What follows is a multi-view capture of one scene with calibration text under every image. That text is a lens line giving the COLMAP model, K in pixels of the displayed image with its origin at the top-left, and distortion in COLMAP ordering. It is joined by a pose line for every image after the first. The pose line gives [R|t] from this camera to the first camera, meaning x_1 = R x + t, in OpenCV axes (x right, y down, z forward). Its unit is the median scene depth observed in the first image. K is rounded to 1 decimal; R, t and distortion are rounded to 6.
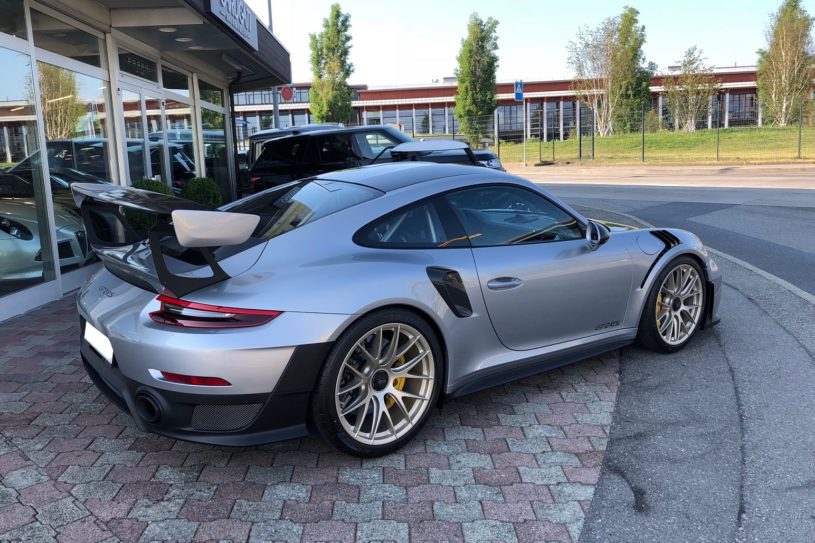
lens RADIAL K [[679.3, 0, 399.9], [0, 679.3, 271.8], [0, 0, 1]] dist [0.012820, 0.001905]
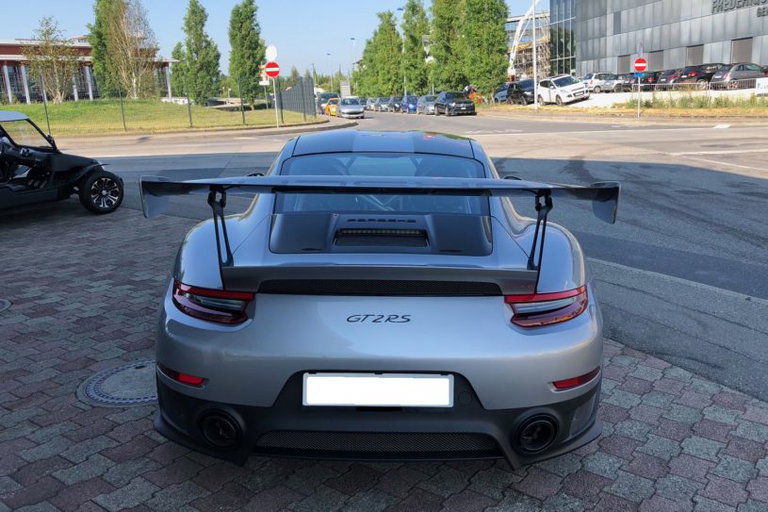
lens RADIAL K [[659.4, 0, 384.0], [0, 659.4, 256.0], [0, 0, 1]] dist [0.000513, 0.002288]
pose [[0.616459, -0.170105, 0.768793, -0.713791], [0.151994, 0.983729, 0.095785, -0.074258], [-0.772577, 0.057804, 0.632284, 0.432973]]
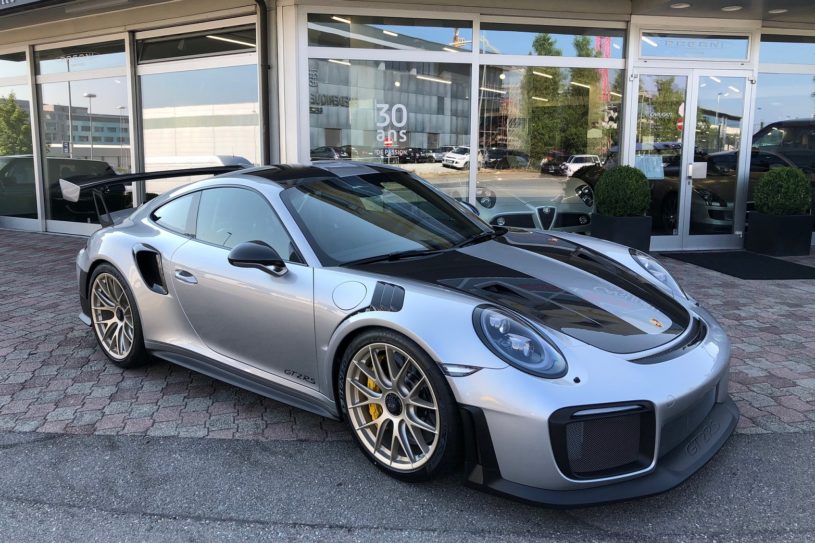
lens RADIAL K [[696.3, 0, 418.1], [0, 696.3, 273.4], [0, 0, 1]] dist [0.008598, 0.007755]
pose [[0.206473, 0.199430, -0.957913, 1.110161], [-0.165632, 0.972003, 0.166663, -0.200355], [0.964331, 0.124250, 0.233724, 0.944631]]
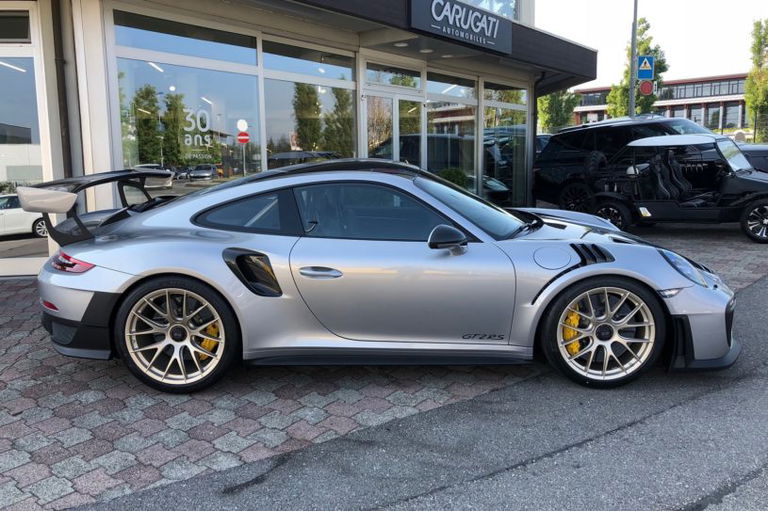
lens RADIAL K [[623.6, 0, 398.9], [0, 623.6, 254.7], [0, 0, 1]] dist [0.008100, 0.004482]
pose [[0.791951, 0.113593, -0.599925, 0.728317], [-0.112450, 0.992870, 0.039552, -0.055499], [0.600140, 0.036139, 0.799078, 0.245616]]
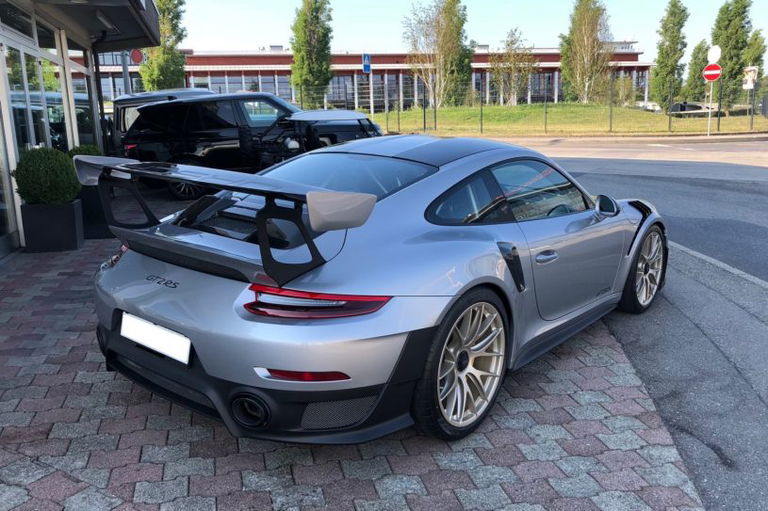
lens RADIAL K [[656.2, 0, 394.0], [0, 656.2, 257.3], [0, 0, 1]] dist [0.008598, 0.007755]
pose [[0.970472, -0.031935, 0.239092, -0.262789], [0.024545, 0.999126, 0.033824, -0.017625], [-0.239963, -0.026957, 0.970408, 0.083552]]
